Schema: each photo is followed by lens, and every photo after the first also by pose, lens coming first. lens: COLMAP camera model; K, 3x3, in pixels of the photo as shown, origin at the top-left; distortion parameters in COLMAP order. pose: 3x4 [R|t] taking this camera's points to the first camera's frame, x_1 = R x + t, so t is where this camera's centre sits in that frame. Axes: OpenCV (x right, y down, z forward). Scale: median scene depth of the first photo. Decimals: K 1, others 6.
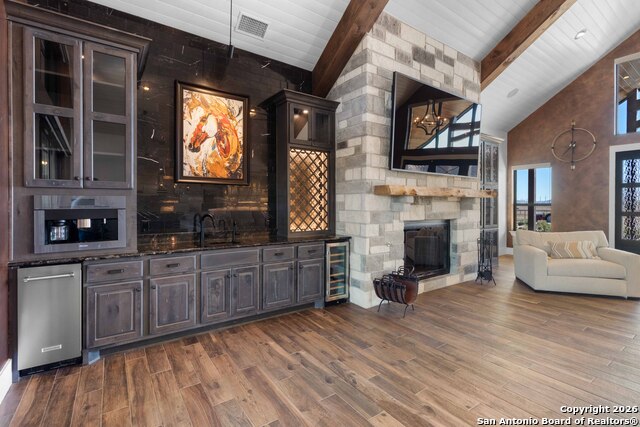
lens RADIAL K [[297.2, 0, 314.5], [0, 297.2, 206.8], [0, 0, 1]] dist [-0.001092, -0.001850]
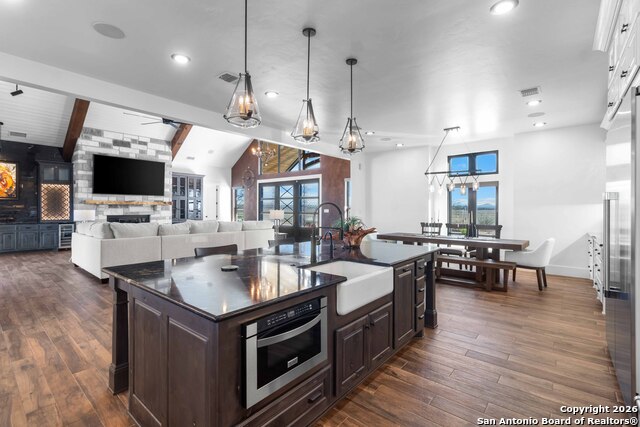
lens RADIAL K [[297.2, 0, 320.8], [0, 297.2, 208.6], [0, 0, 1]] dist [-0.001092, -0.001850]
pose [[0.962457, -0.000931, 0.271434, 1.353768], [0.003524, 0.999953, -0.009066, 0.024688], [-0.271413, 0.009682, 0.962414, -1.783566]]
